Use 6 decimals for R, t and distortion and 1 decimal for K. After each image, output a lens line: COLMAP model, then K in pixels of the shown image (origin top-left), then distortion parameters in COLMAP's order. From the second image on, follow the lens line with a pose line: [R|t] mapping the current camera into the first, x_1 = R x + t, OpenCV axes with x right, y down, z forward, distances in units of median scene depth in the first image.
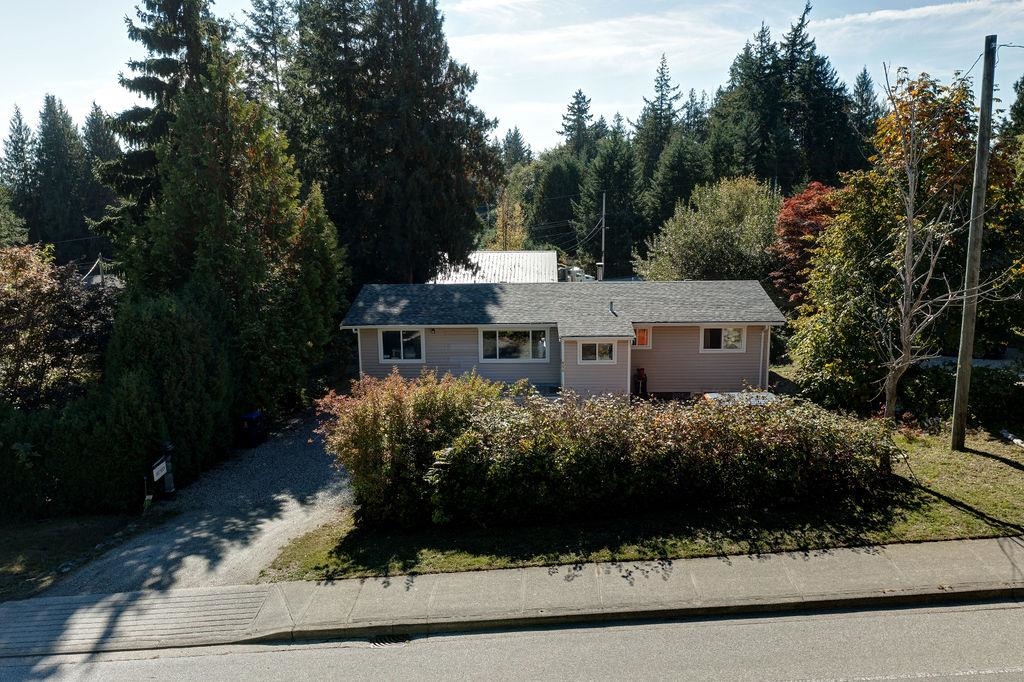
lens RADIAL K [[808.7, 0, 512.6], [0, 808.7, 337.3], [0, 0, 1]] dist [-0.006236, 0.003504]
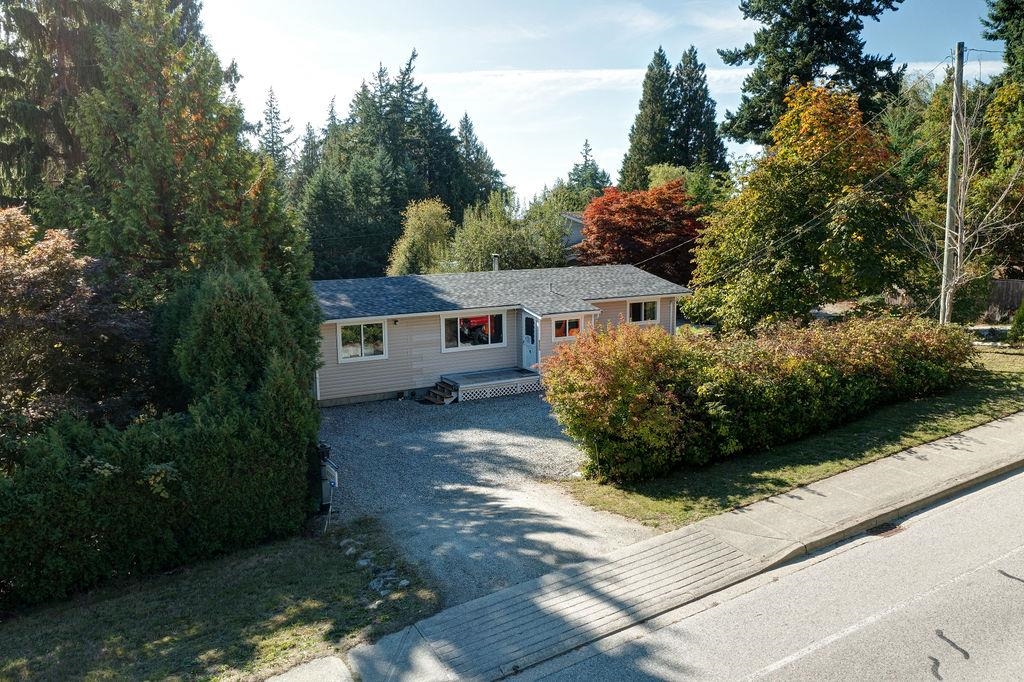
lens RADIAL K [[808.7, 0, 512.6], [0, 808.7, 337.3], [0, 0, 1]] dist [-0.006236, 0.003504]
pose [[0.853725, -0.074379, 0.515385, -0.665865], [0.102613, 0.994369, -0.026472, 0.068338], [-0.510514, 0.075486, 0.856550, 0.212859]]
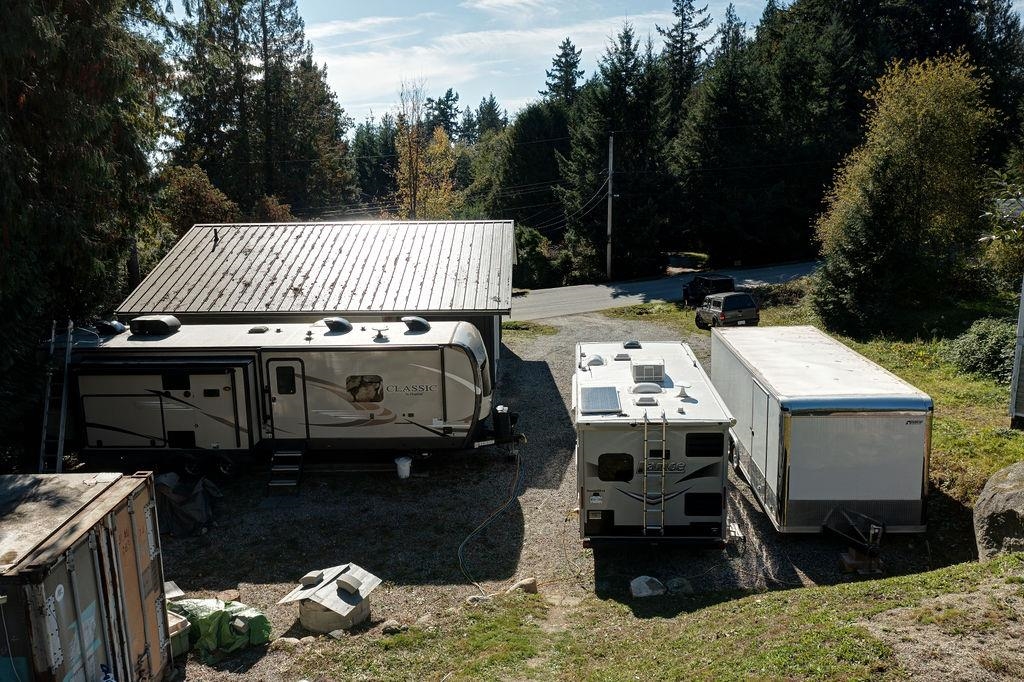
lens RADIAL K [[808.7, 0, 512.6], [0, 808.7, 337.3], [0, 0, 1]] dist [-0.006236, 0.003504]
pose [[0.999880, -0.003782, 0.015050, 0.162595], [0.003691, 0.999975, 0.006047, -0.181051], [-0.015073, -0.005991, 0.999868, 2.089686]]
